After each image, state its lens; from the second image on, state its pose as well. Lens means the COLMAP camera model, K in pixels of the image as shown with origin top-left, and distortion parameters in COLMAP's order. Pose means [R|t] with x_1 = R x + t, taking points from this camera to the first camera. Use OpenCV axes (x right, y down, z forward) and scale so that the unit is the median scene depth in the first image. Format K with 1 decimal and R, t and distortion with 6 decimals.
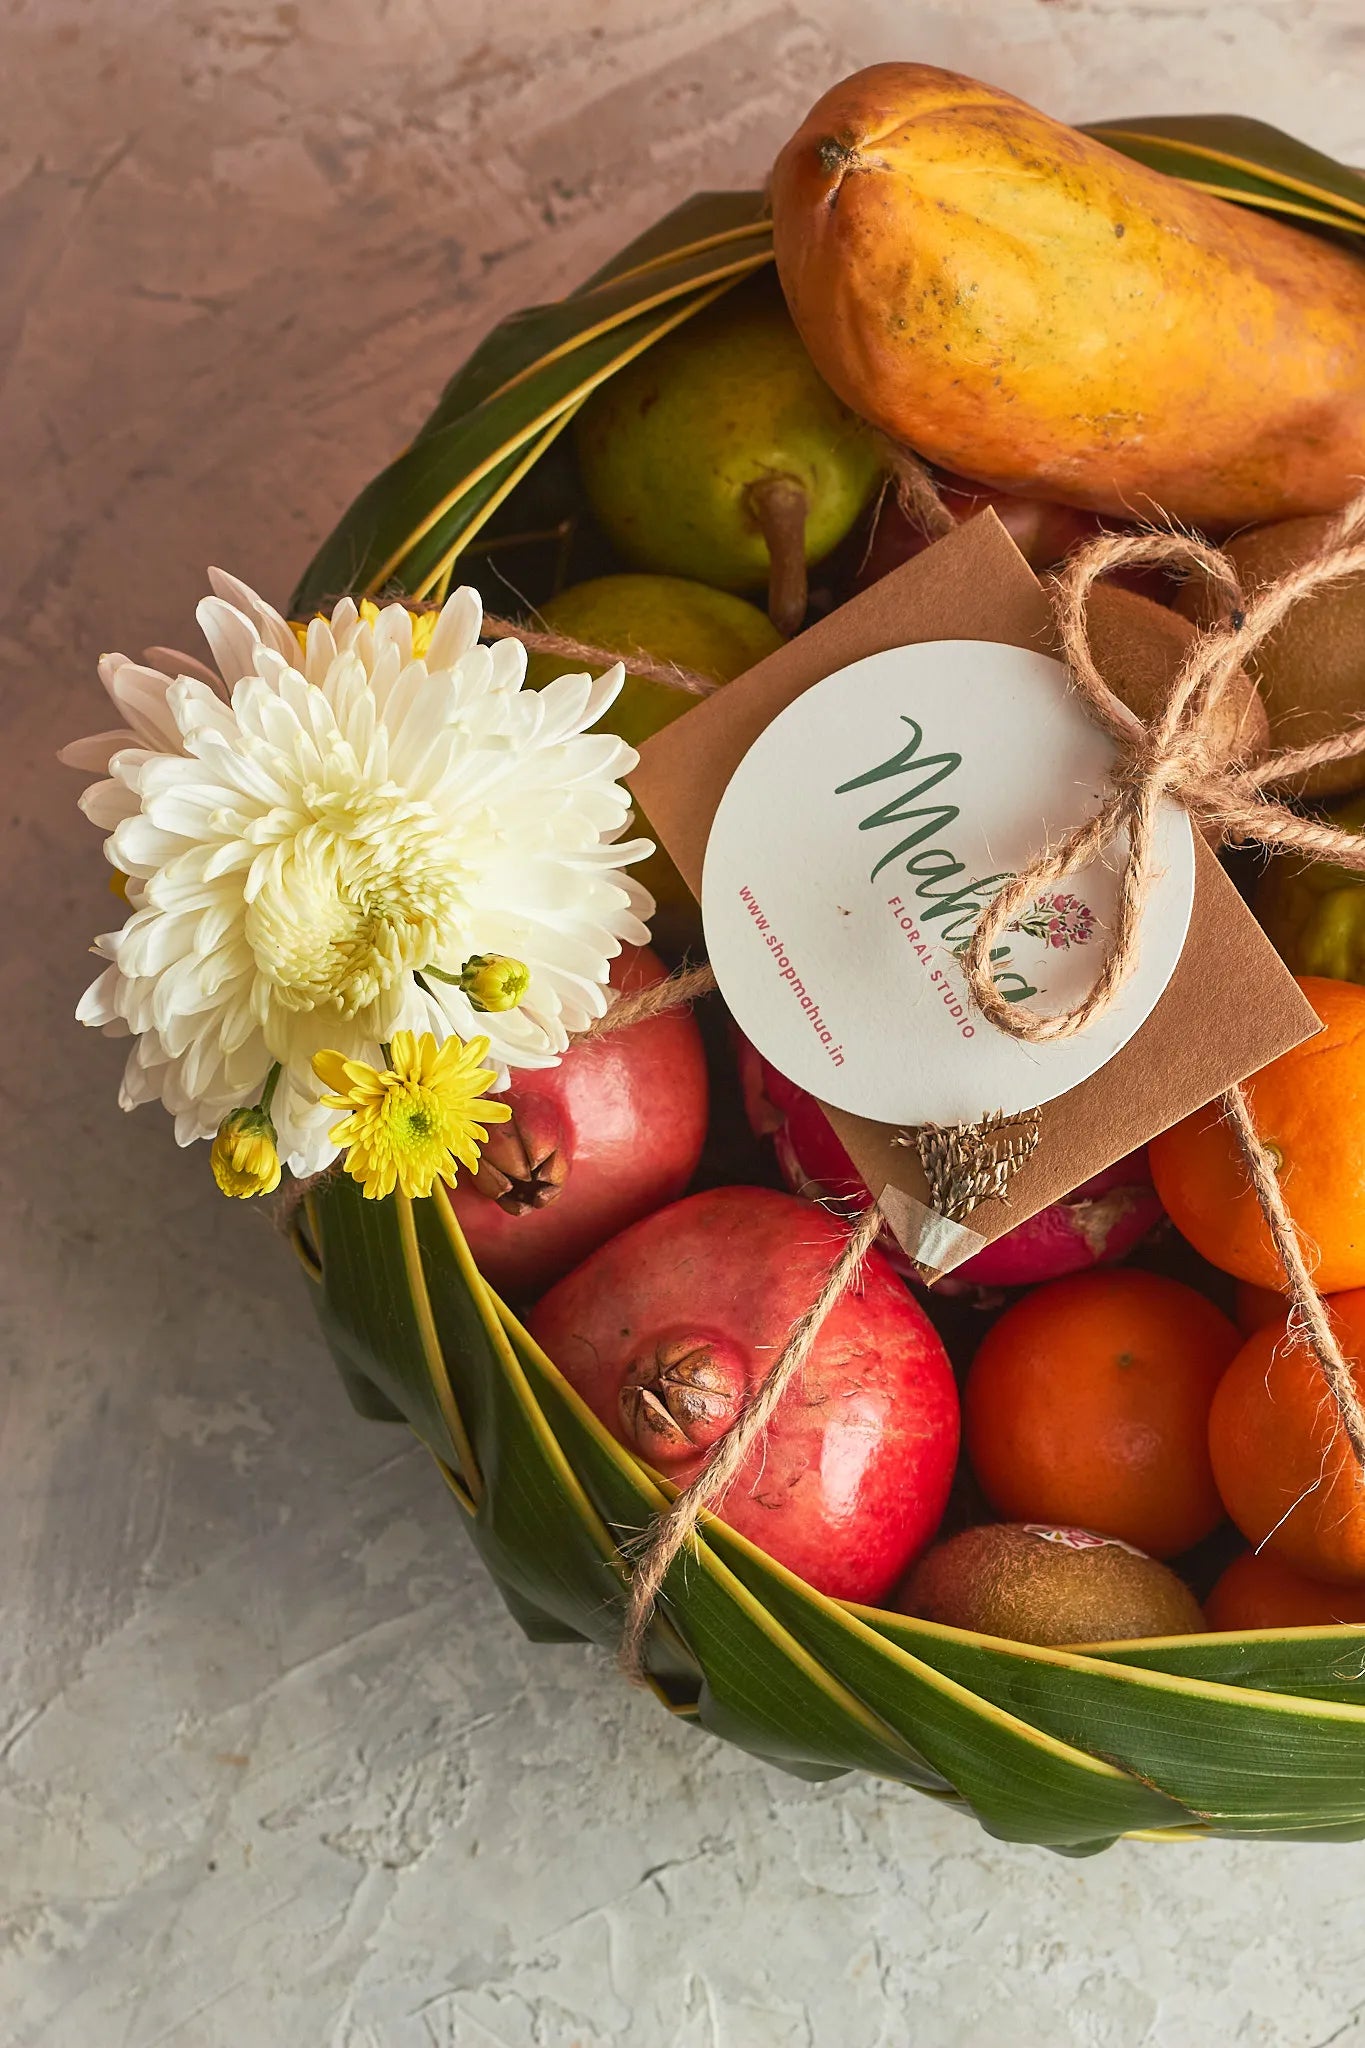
lens RADIAL K [[4873.0, 0, 682.5], [0, 4873.0, 1024.0], [0, 0, 1]] dist [-0.102382, -0.287327]
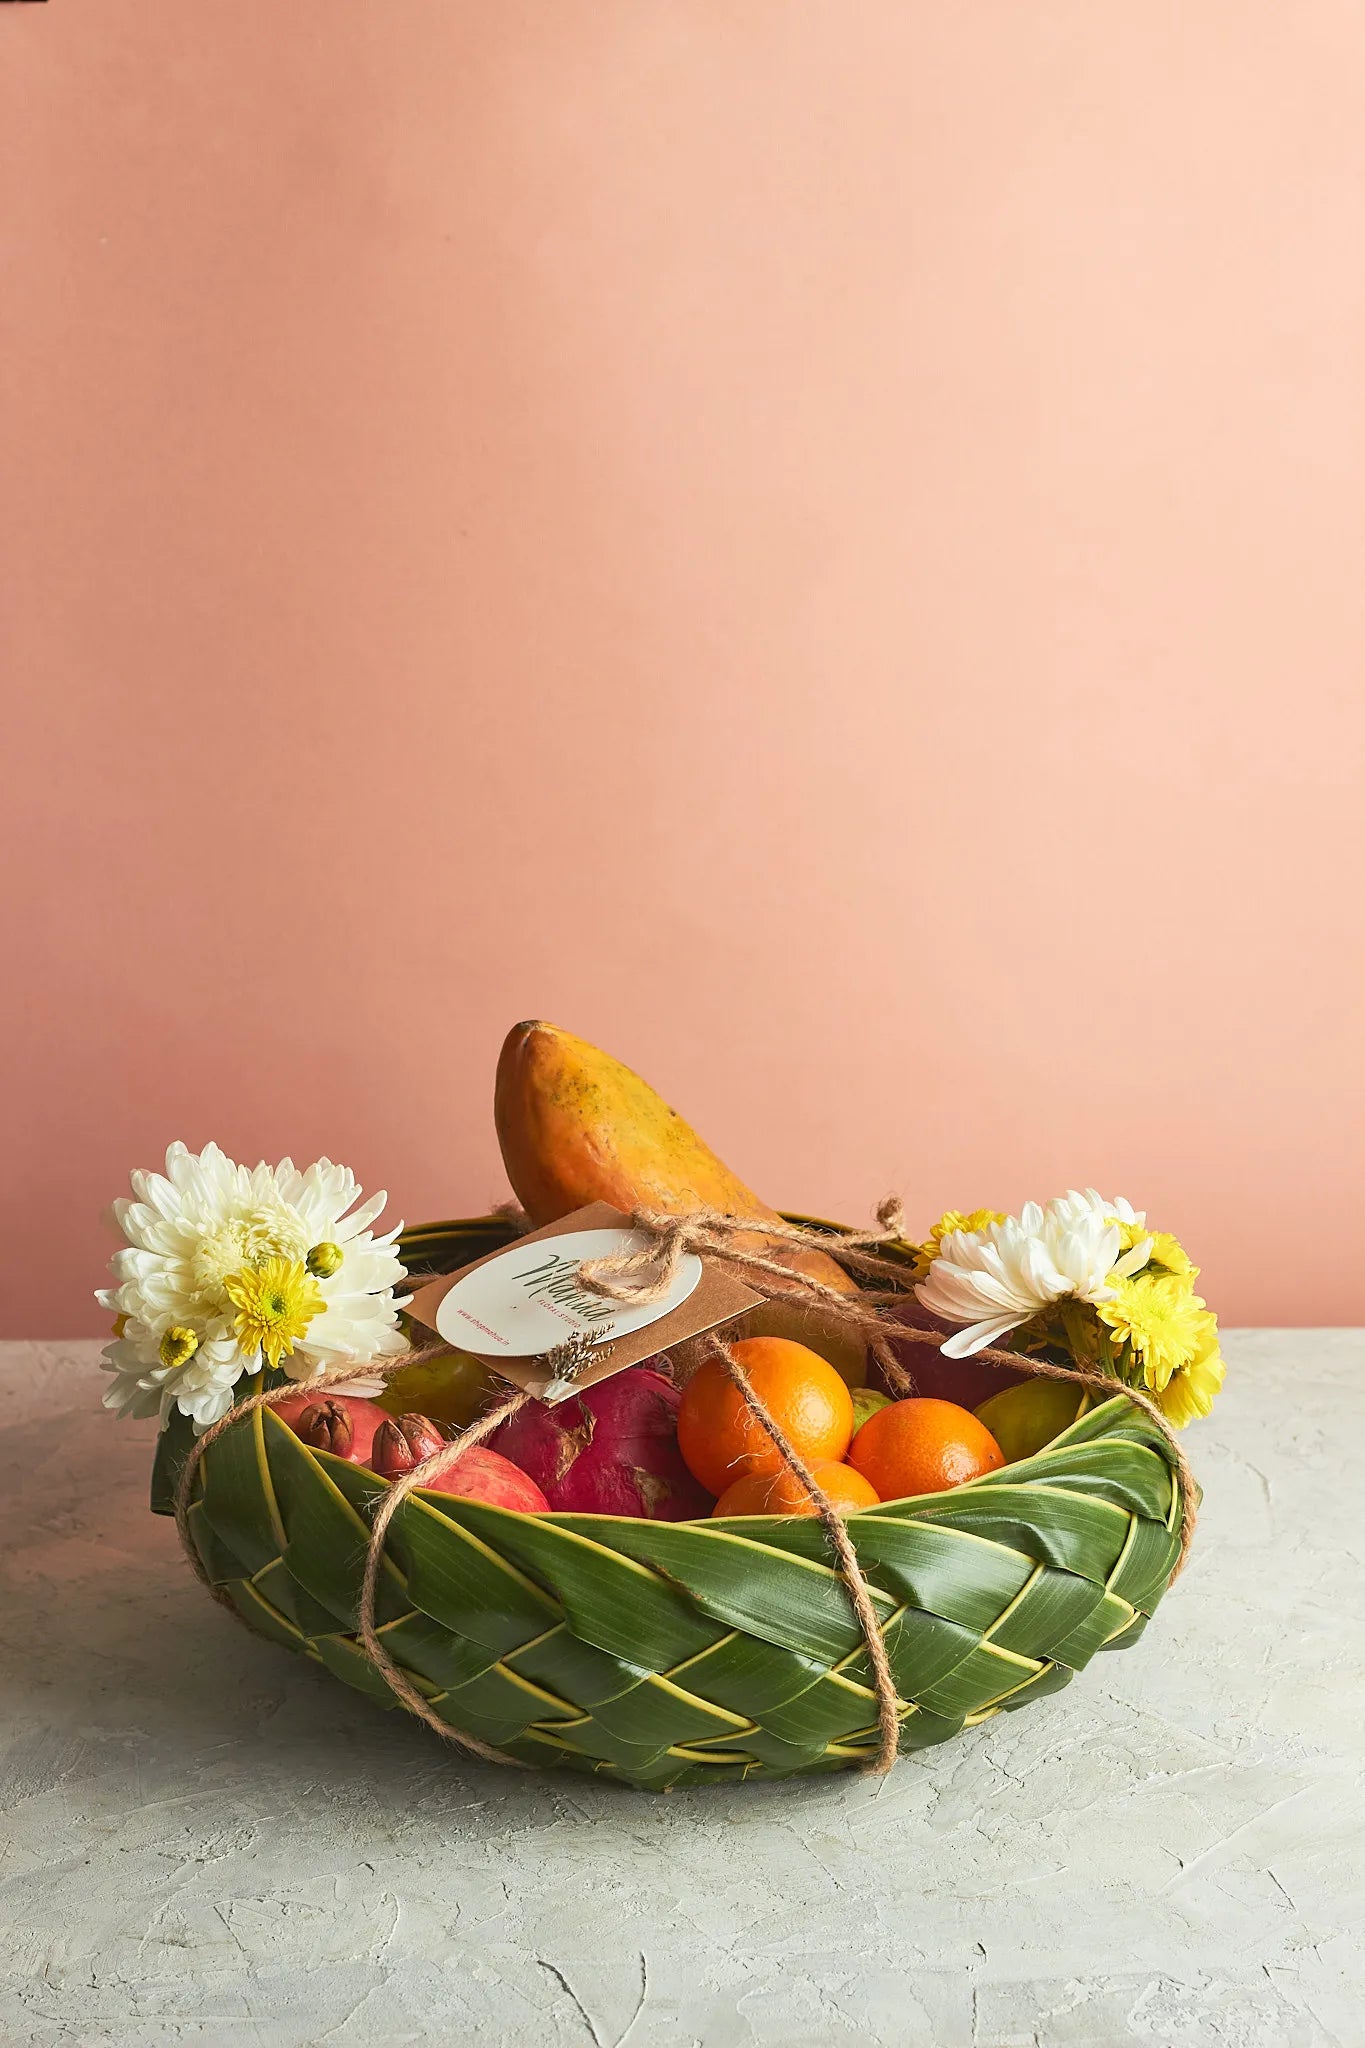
lens RADIAL K [[4708.7, 0, 682.5], [0, 4708.7, 1024.0], [0, 0, 1]] dist [-0.133949, -0.638310]
pose [[0.998588, 0.051891, 0.011408, 0.071133], [-0.020863, 0.580455, -0.814025, 1.363059], [-0.048863, 0.812638, 0.580717, -0.125681]]
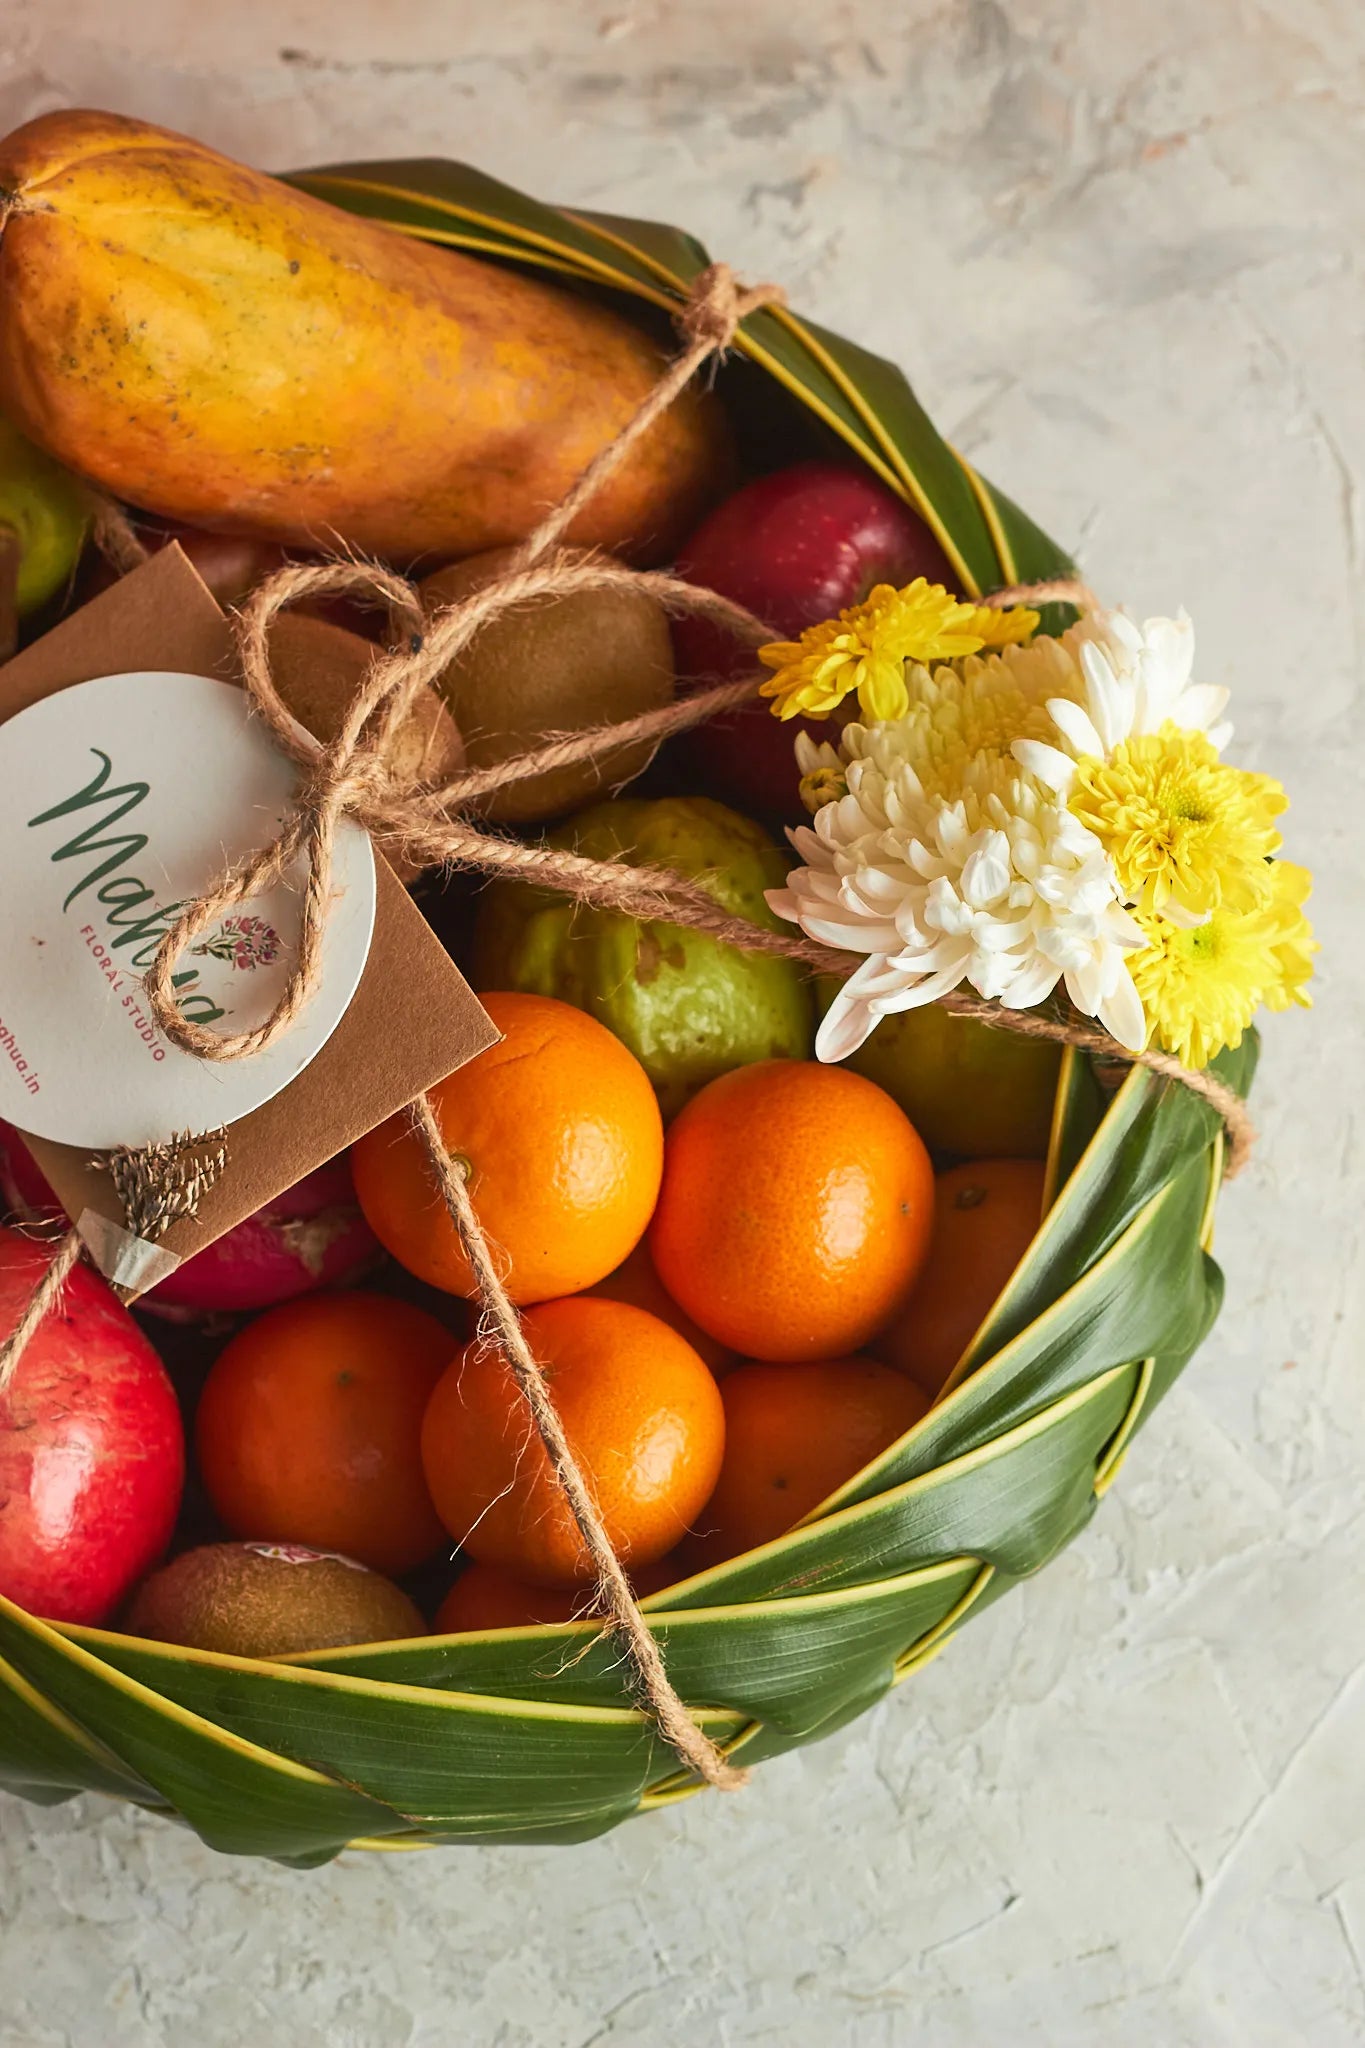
lens RADIAL K [[4873.0, 0, 682.5], [0, 4873.0, 1024.0], [0, 0, 1]] dist [-0.102382, -0.287327]
pose [[0.996842, -0.032933, 0.072267, 0.093085], [0.034919, 0.999041, -0.026398, 0.025411], [-0.071328, 0.028838, 0.997036, -0.019046]]
